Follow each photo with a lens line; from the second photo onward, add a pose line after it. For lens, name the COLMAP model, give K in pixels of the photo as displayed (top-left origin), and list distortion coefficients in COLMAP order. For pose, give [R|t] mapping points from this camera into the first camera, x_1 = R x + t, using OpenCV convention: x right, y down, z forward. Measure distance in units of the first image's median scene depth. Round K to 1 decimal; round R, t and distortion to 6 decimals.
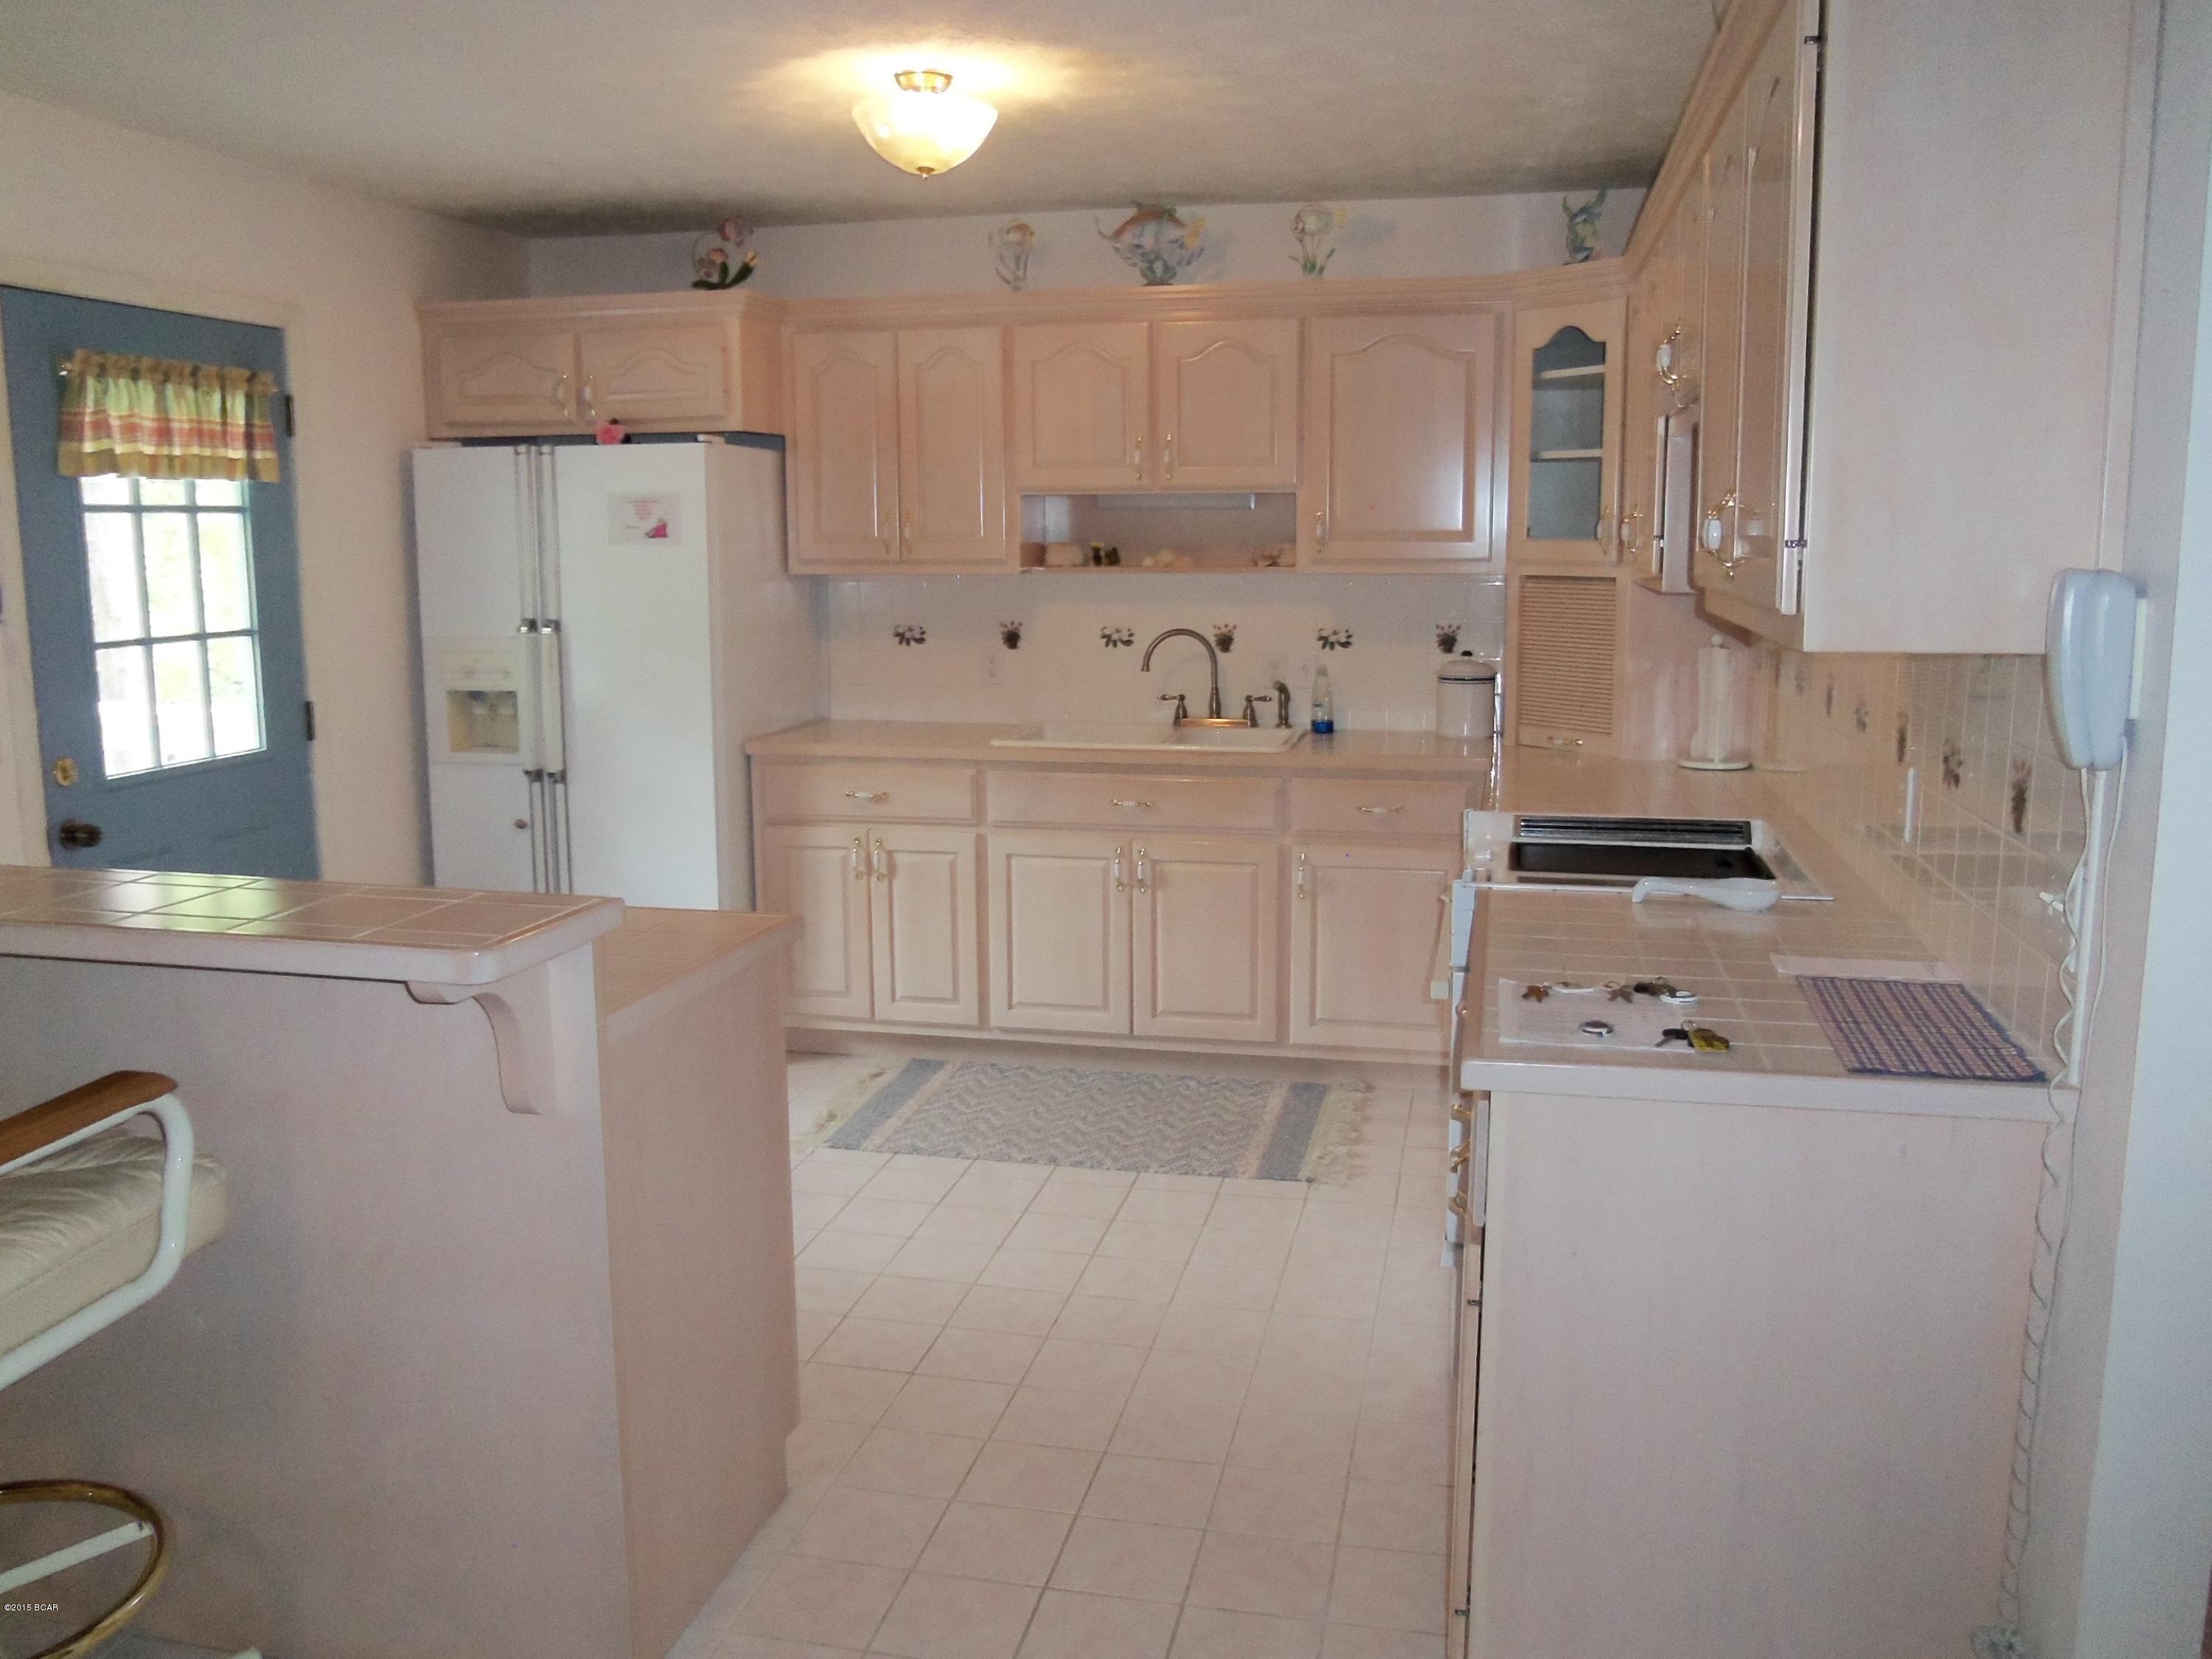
lens RADIAL K [[1831.3, 0, 1095.3], [0, 1831.3, 825.6], [0, 0, 1]] dist [-0.037520, 0.014088]
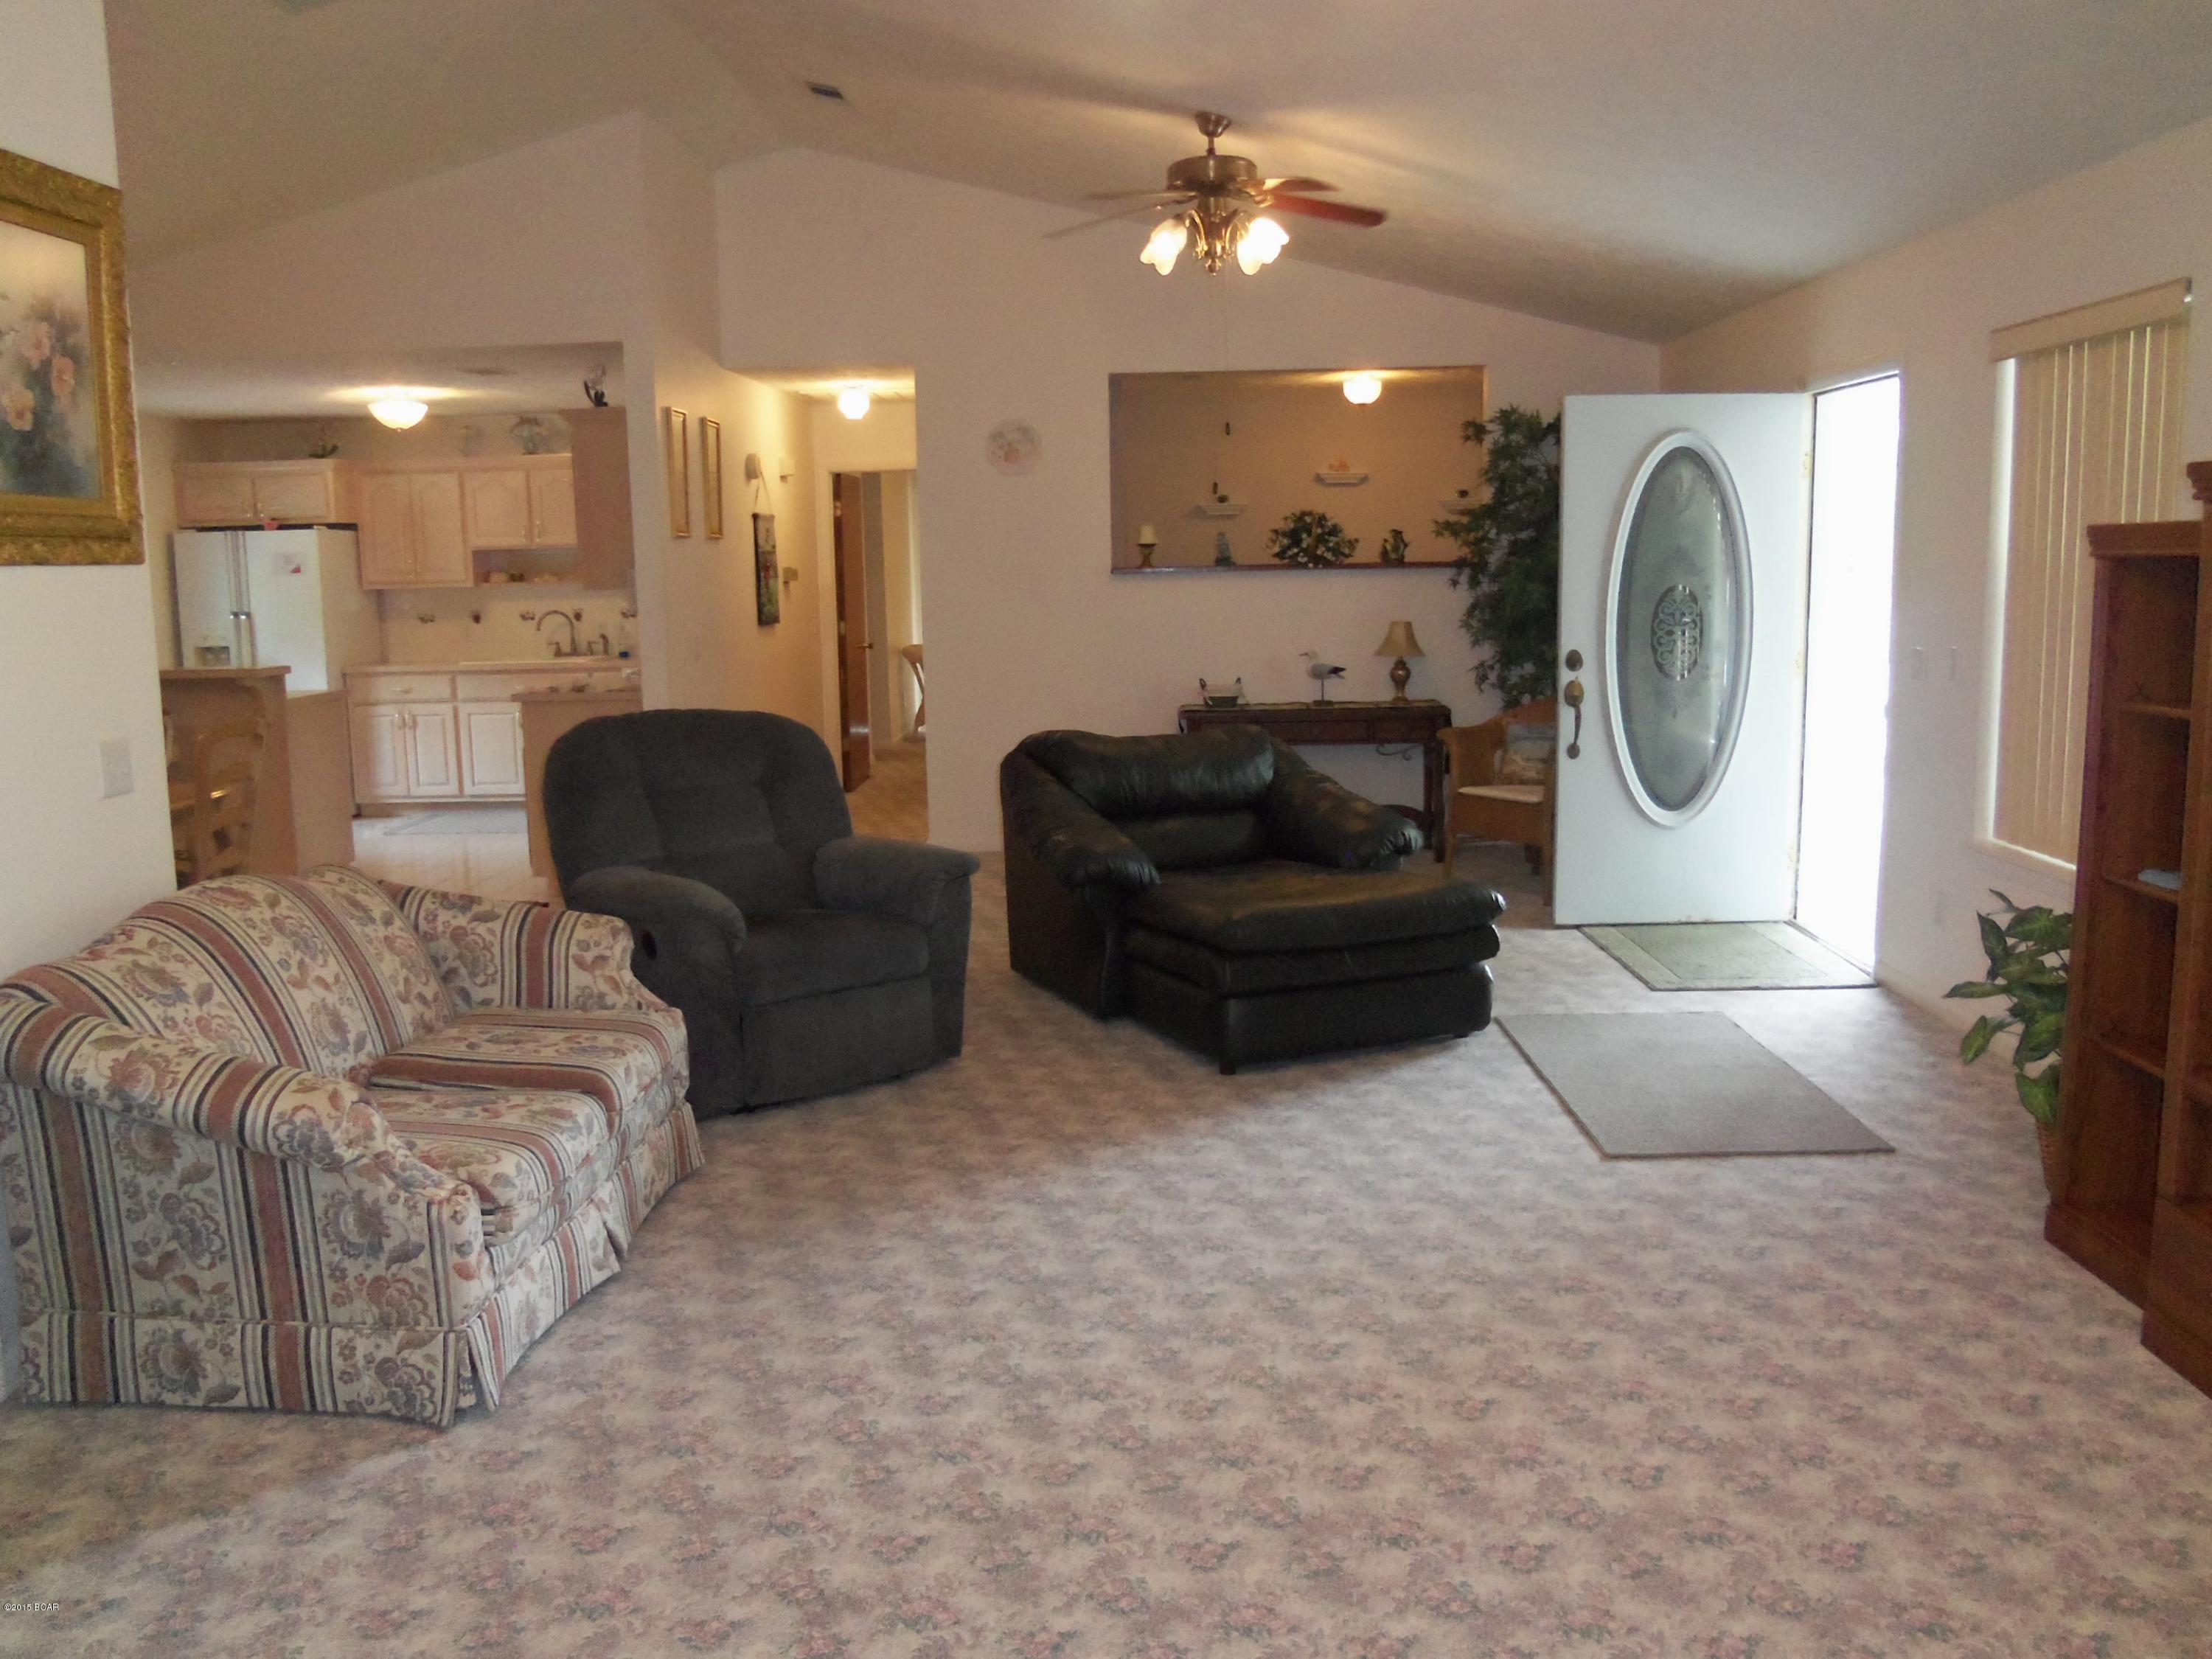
lens RADIAL K [[1831.3, 0, 1113.4], [0, 1831.3, 819.5], [0, 0, 1]] dist [-0.037520, 0.014088]
pose [[0.987011, -0.040219, 0.155536, 0.363088], [0.044085, 0.998797, -0.021486, 0.219168], [-0.154484, 0.028064, 0.987597, -1.245022]]
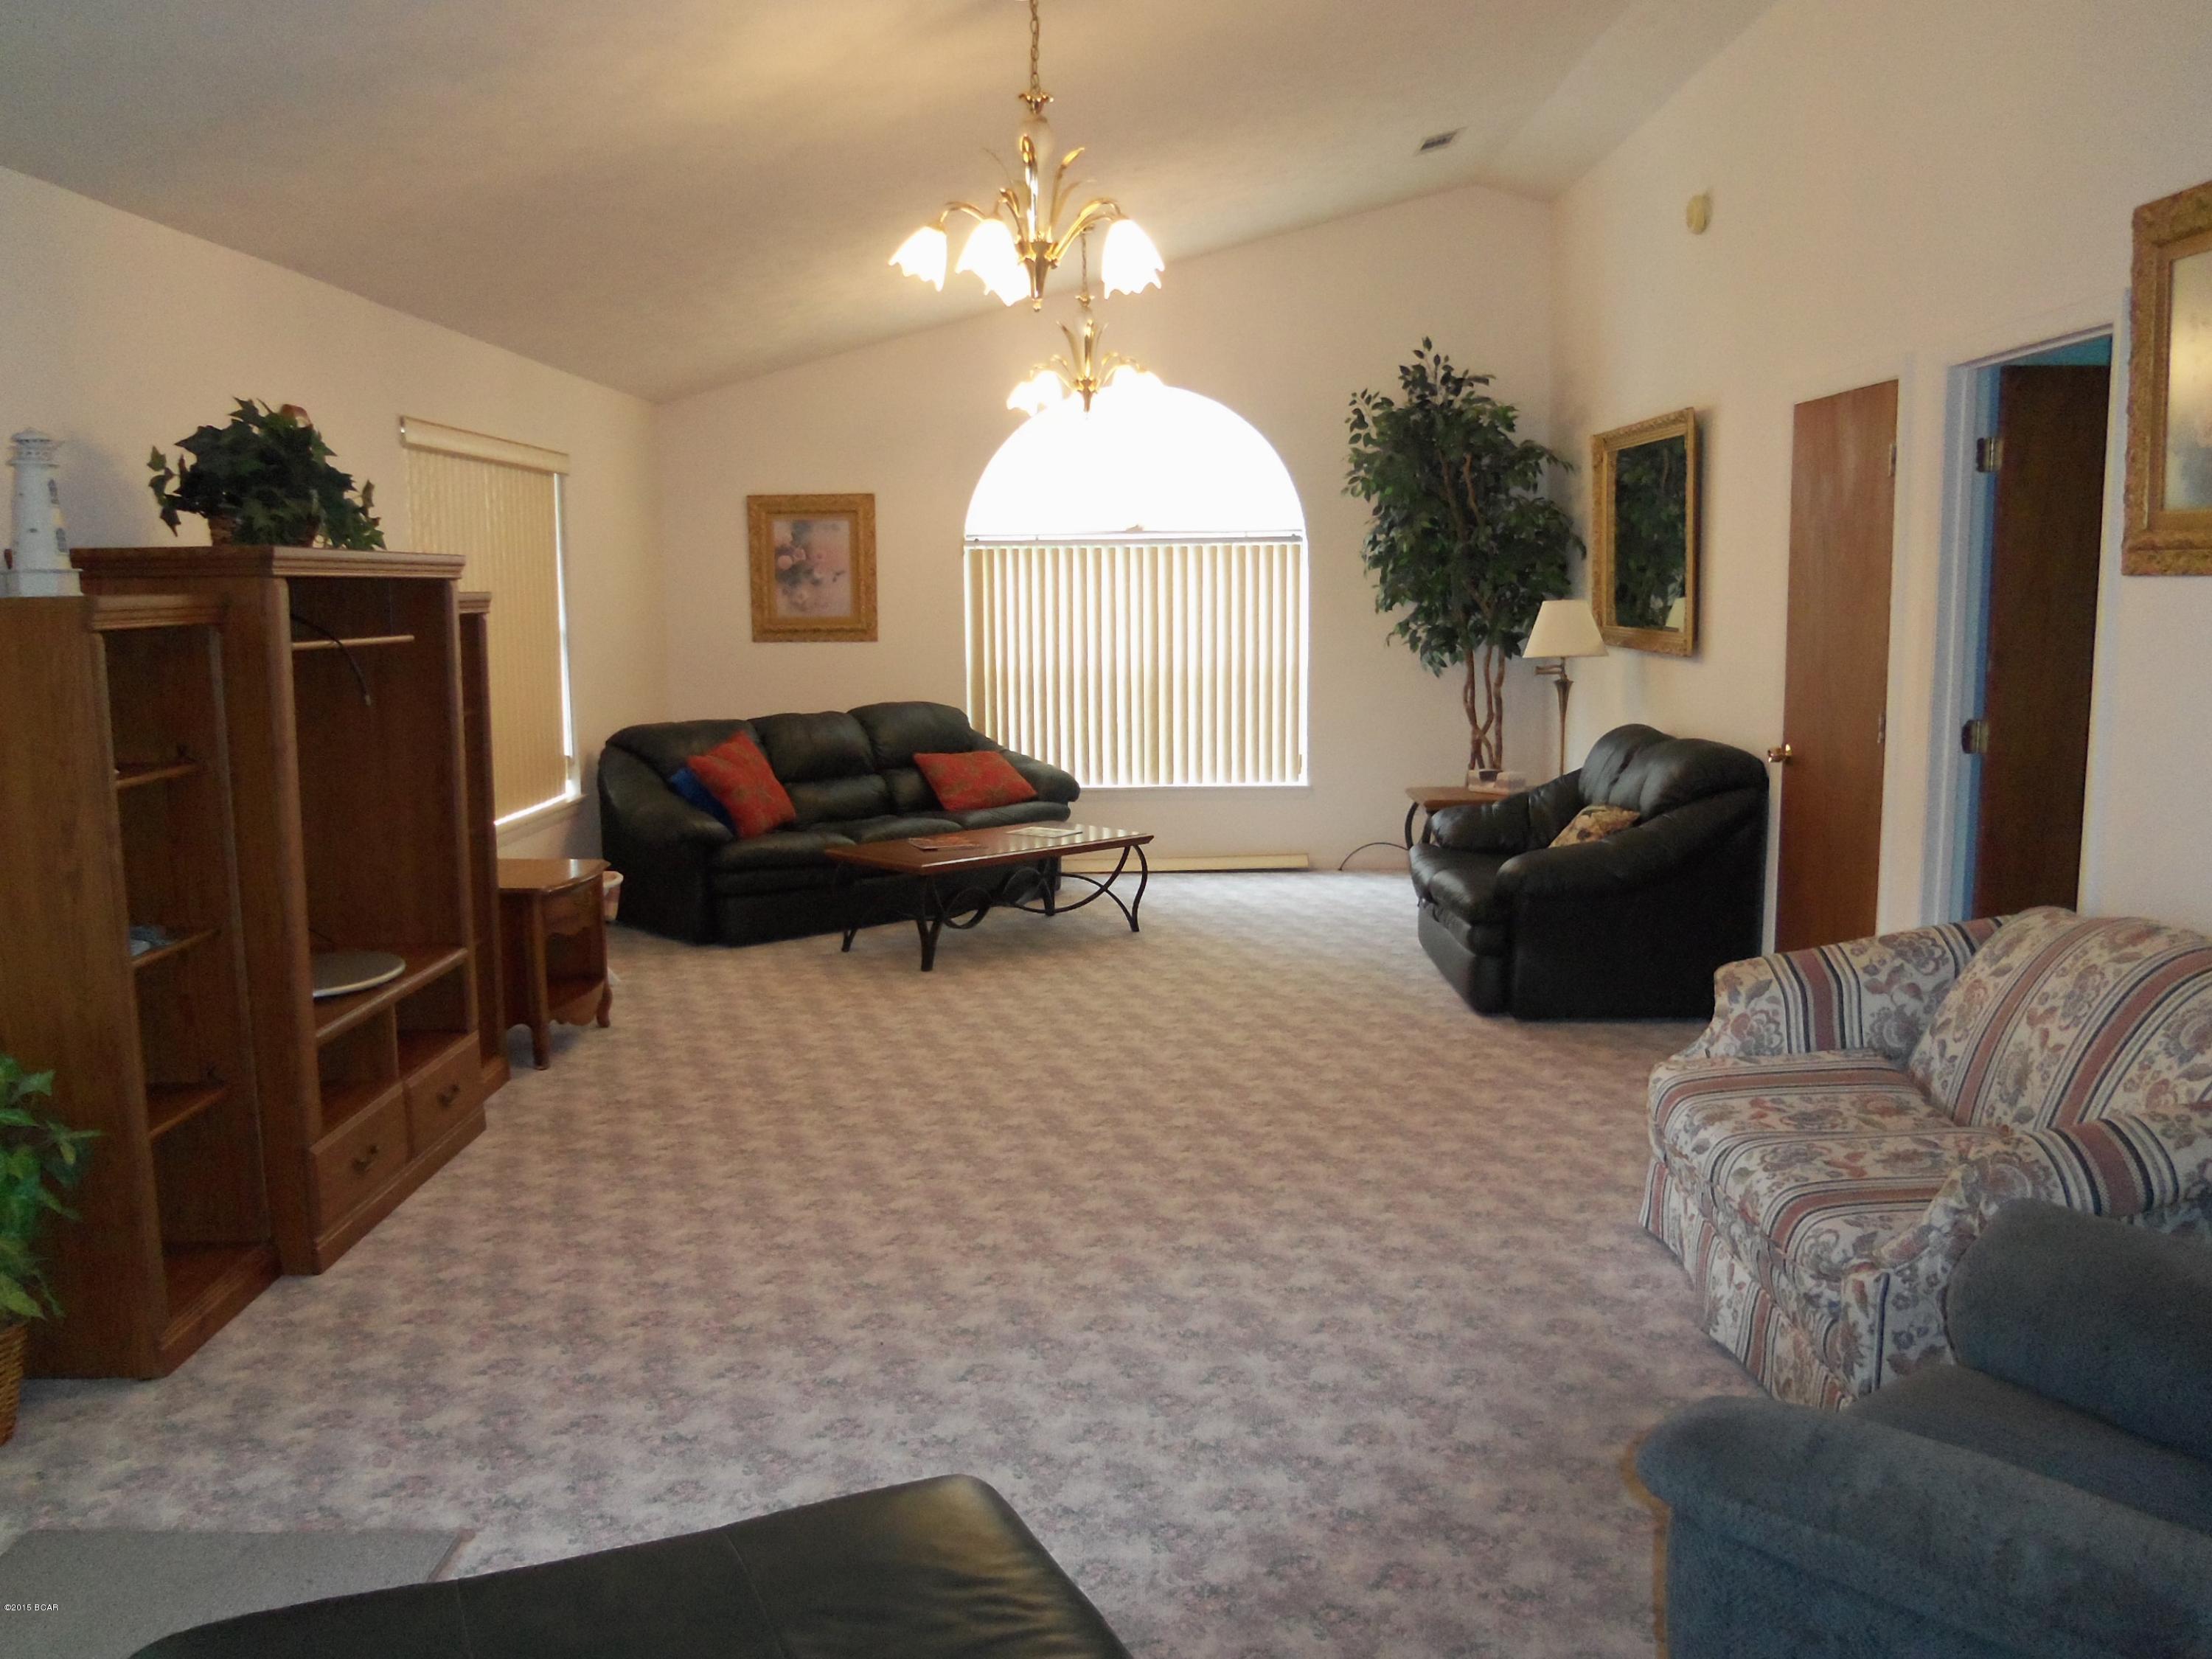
lens RADIAL K [[1831.3, 0, 1106.1], [0, 1831.3, 837.0], [0, 0, 1]] dist [-0.037520, 0.014088]
pose [[-0.985059, 0.035292, -0.168563, 1.099536], [-0.017087, 0.953918, 0.299580, -0.461847], [0.171368, 0.297984, -0.939062, 2.676880]]
